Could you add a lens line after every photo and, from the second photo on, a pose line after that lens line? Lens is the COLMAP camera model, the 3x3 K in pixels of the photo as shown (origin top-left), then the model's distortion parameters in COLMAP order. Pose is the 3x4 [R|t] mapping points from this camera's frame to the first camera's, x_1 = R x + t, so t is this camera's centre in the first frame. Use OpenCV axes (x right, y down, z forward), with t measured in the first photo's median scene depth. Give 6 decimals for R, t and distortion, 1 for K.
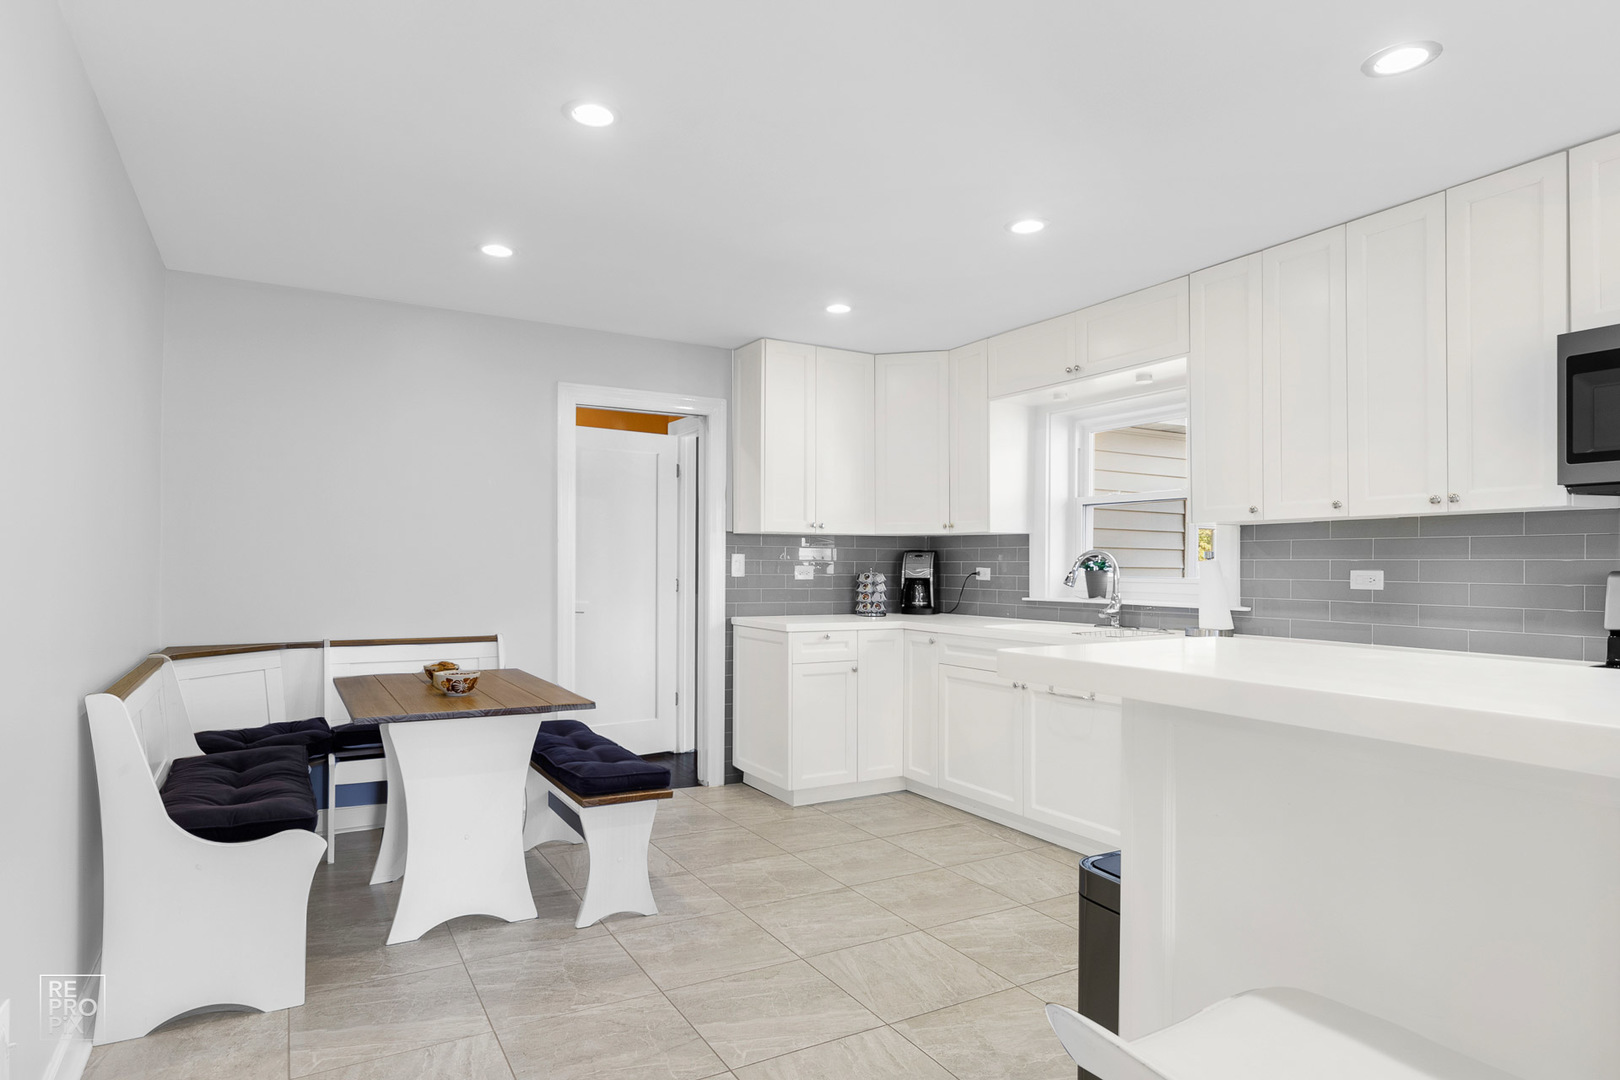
lens RADIAL K [[951.5, 0, 808.2], [0, 951.5, 549.3], [0, 0, 1]] dist [0.049443, 0.000425]
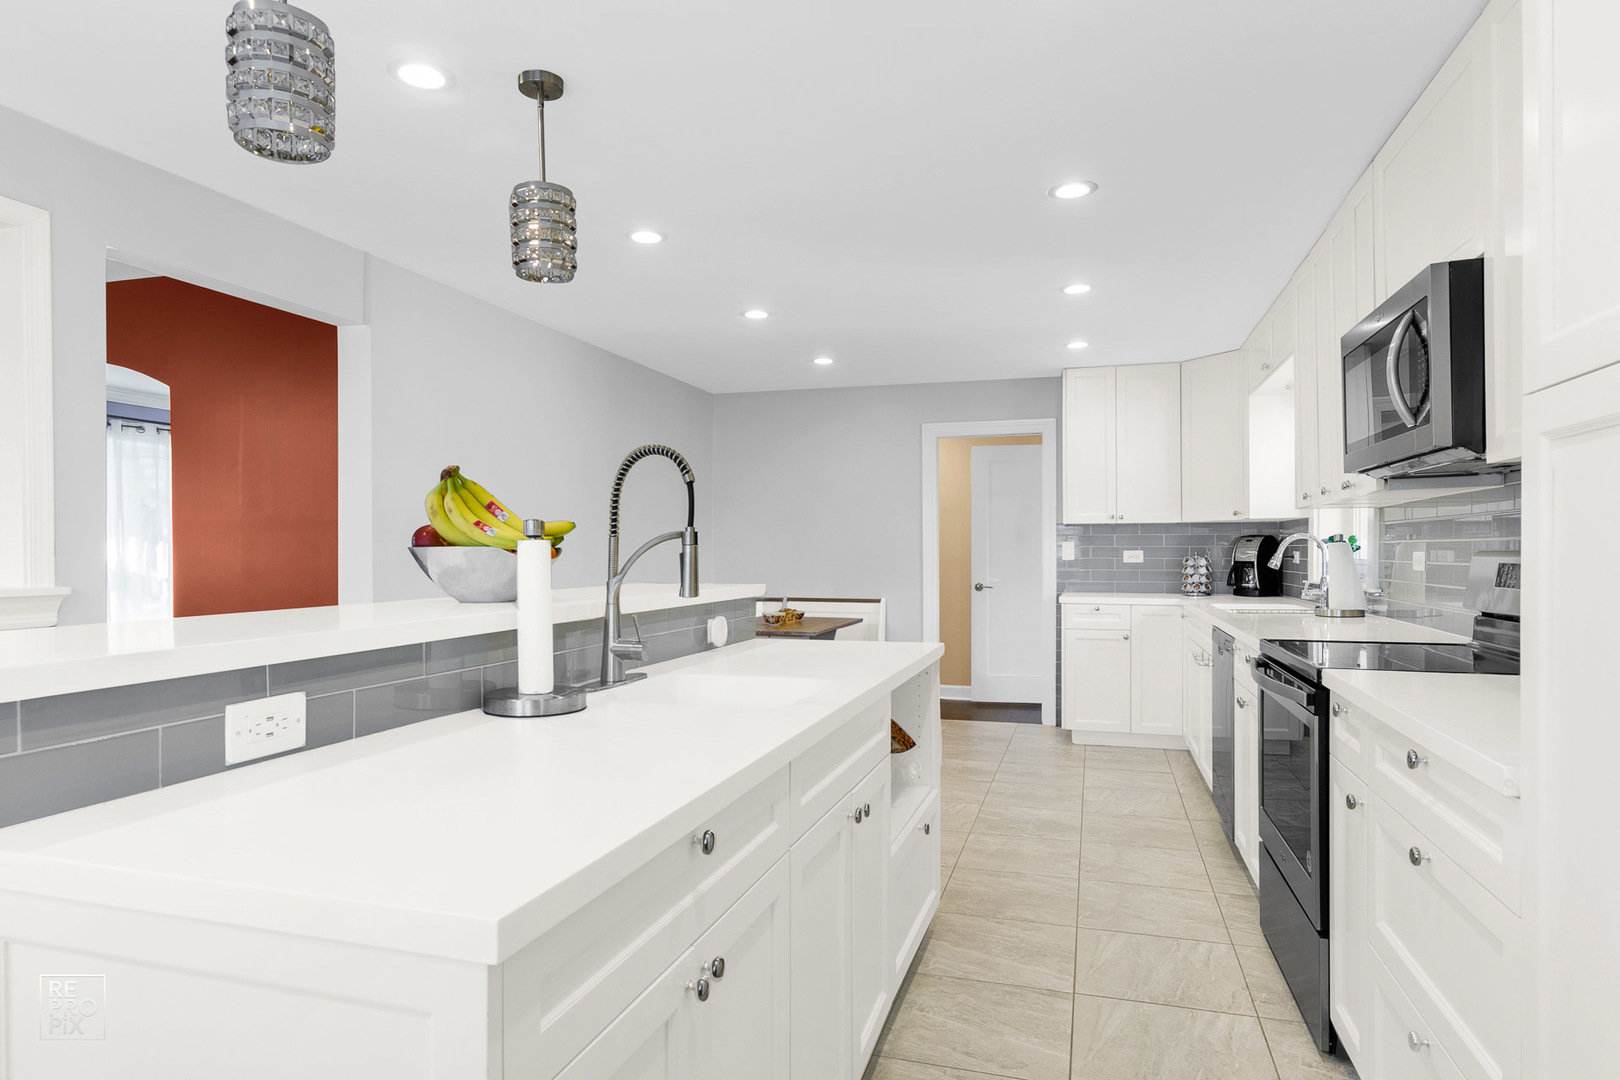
lens RADIAL K [[951.5, 0, 814.1], [0, 951.5, 543.1], [0, 0, 1]] dist [0.049443, 0.000425]
pose [[0.704315, -0.011524, -0.709794, 0.577433], [0.021126, 0.999766, 0.004731, -0.006281], [0.709573, -0.018327, 0.704394, -0.113932]]
